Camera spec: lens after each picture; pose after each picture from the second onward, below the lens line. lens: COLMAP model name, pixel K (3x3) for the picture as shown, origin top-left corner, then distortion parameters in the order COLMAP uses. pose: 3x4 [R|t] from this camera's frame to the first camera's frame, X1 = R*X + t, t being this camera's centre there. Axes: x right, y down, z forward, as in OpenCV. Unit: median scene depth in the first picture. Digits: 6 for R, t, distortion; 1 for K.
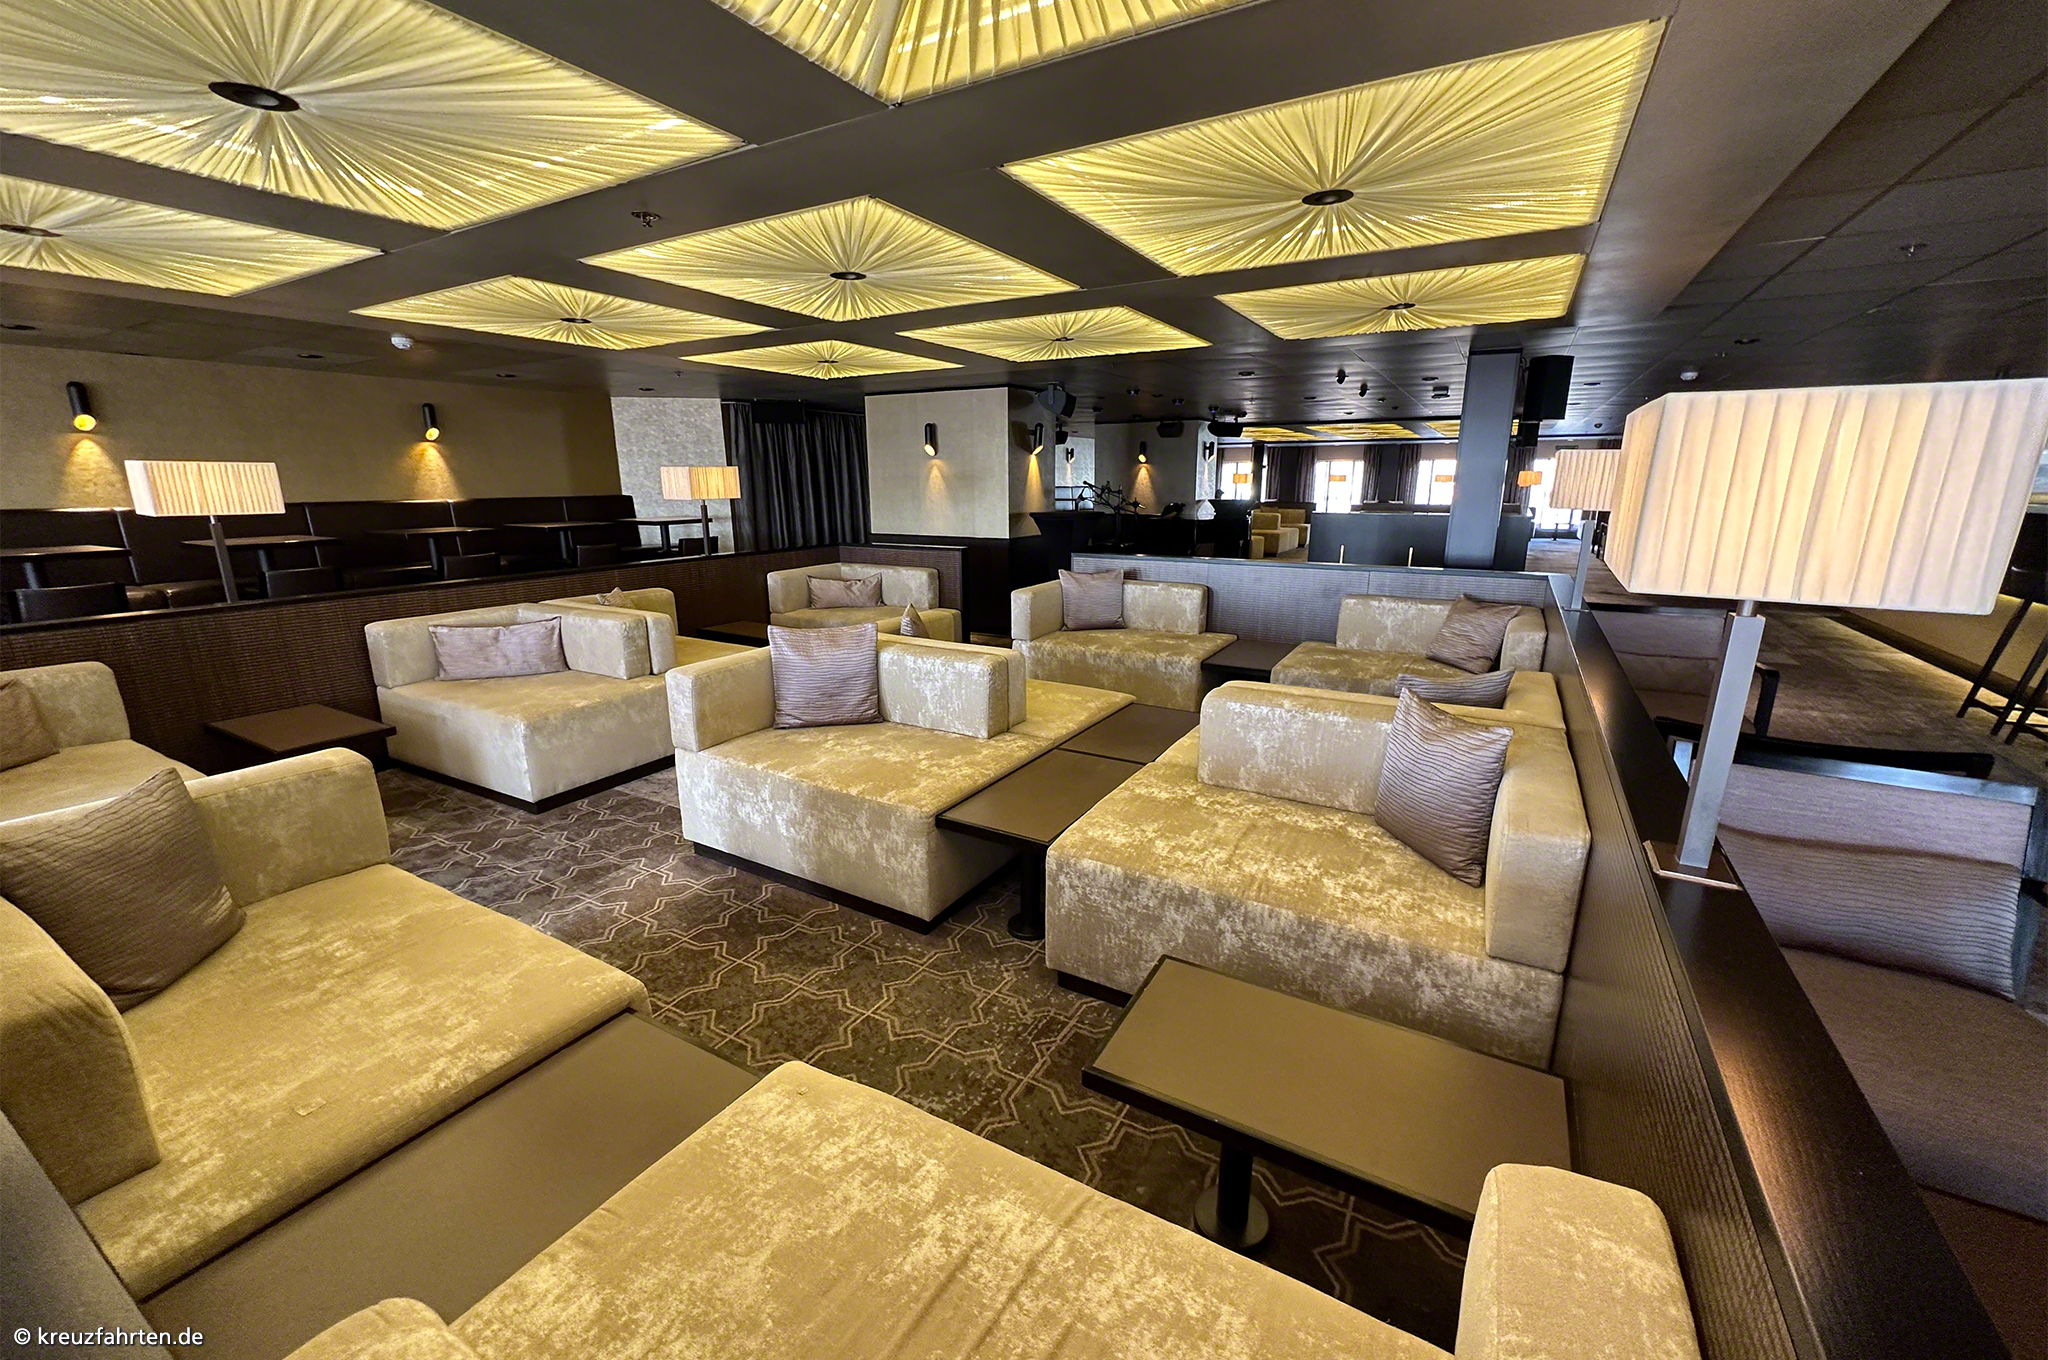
lens RADIAL K [[812.4, 0, 1025.7], [0, 812.4, 686.6], [0, 0, 1]] dist [0.001472, 0.000048]
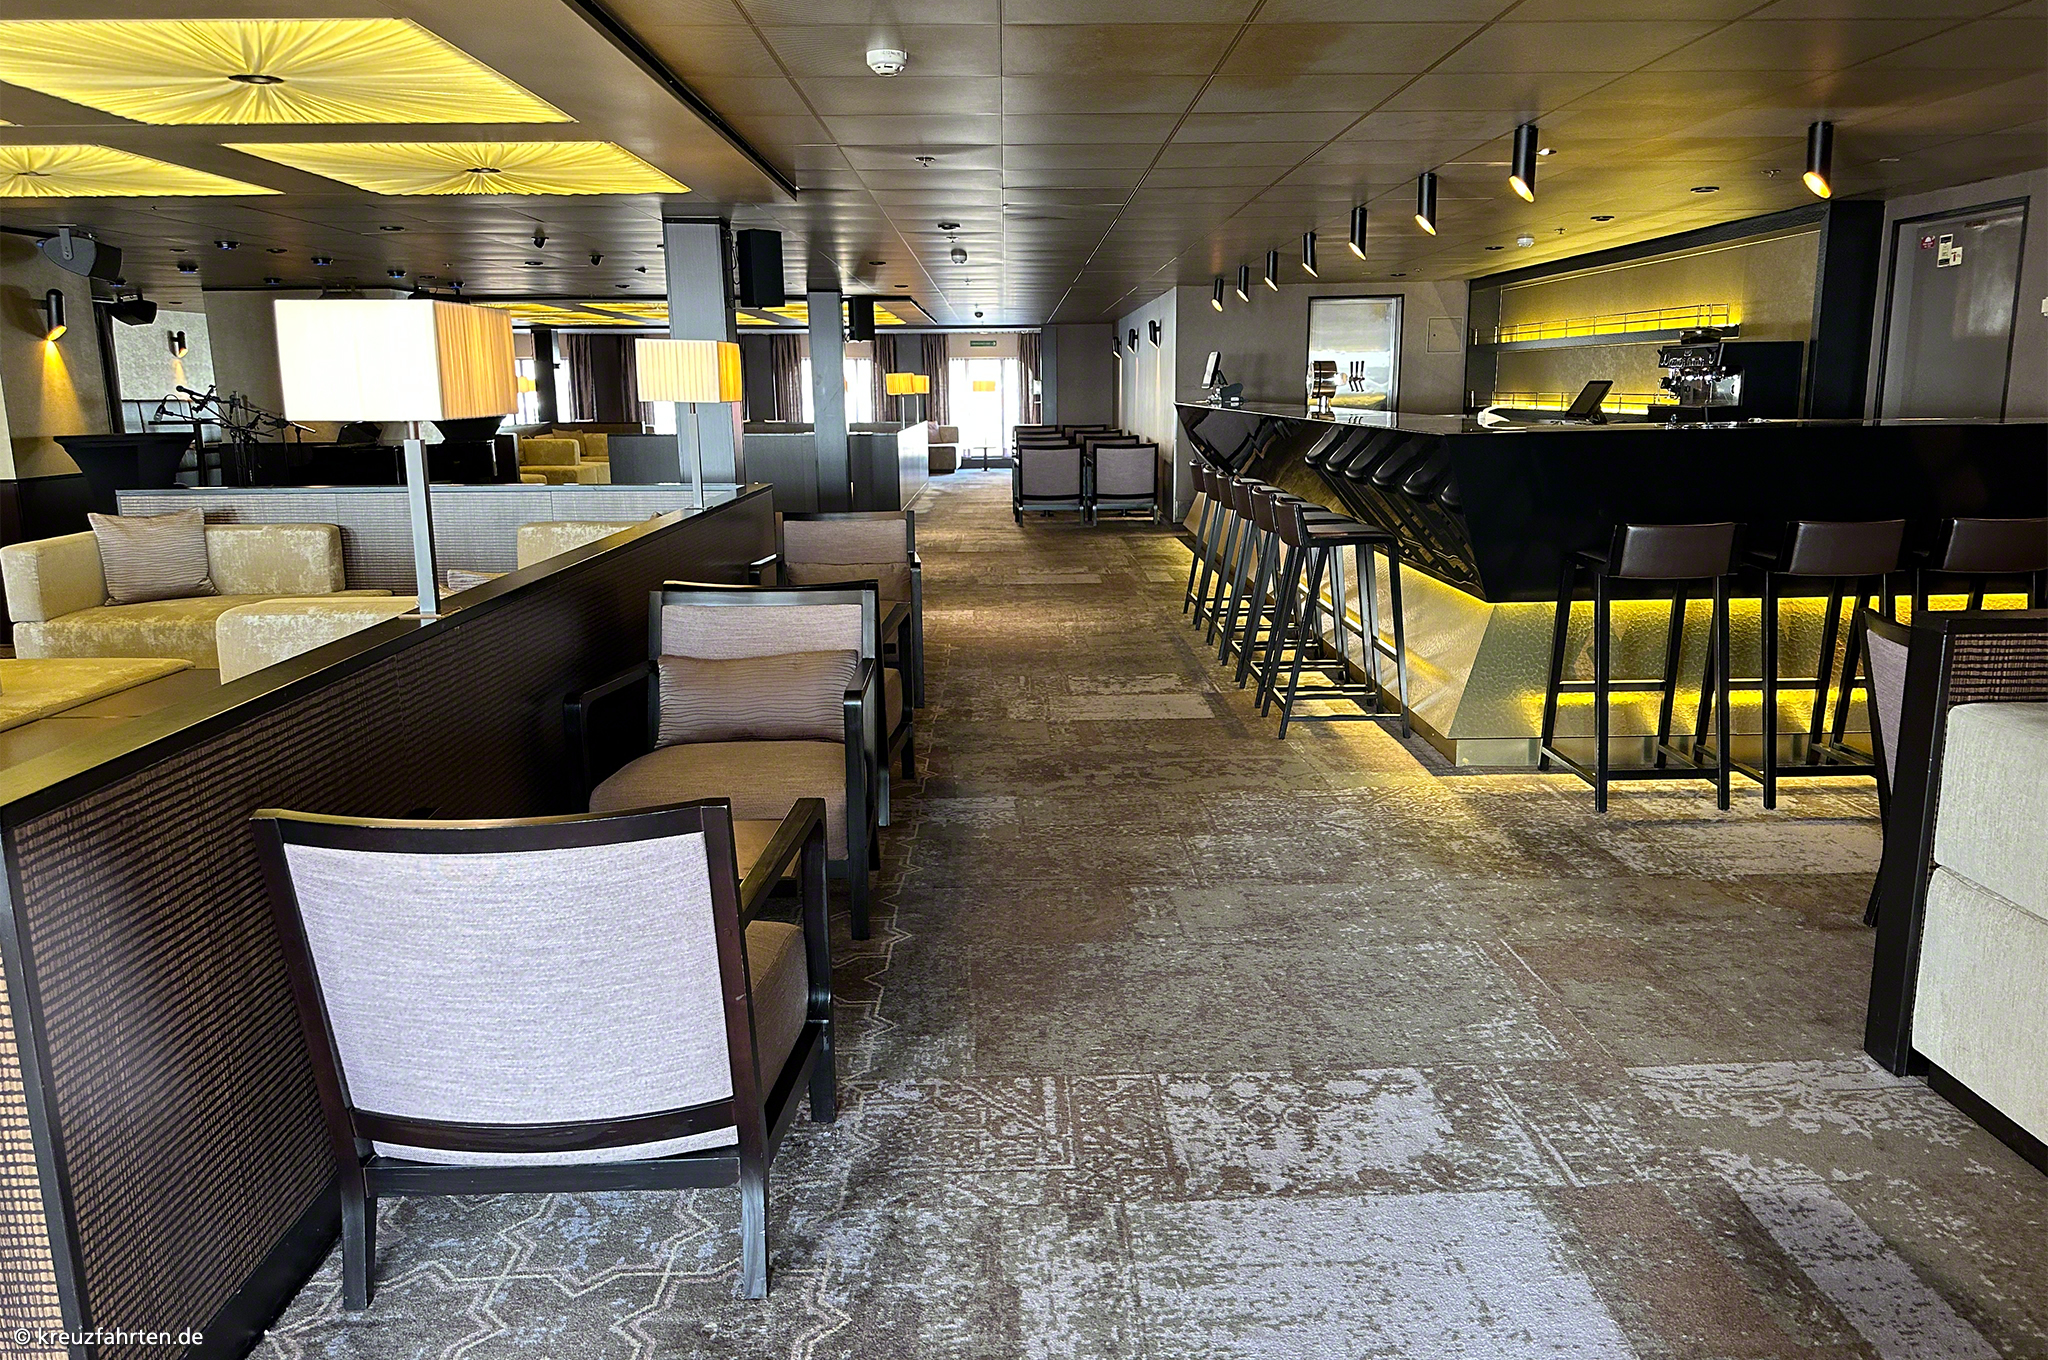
lens RADIAL K [[1439.6, 0, 1030.7], [0, 1439.6, 681.3], [0, 0, 1]] dist [-0.005058, -0.003654]
pose [[0.852357, -0.107856, 0.511718, 0.082085], [0.133974, 0.990882, -0.014306, 0.108017], [-0.505509, 0.080750, 0.859034, -0.362553]]
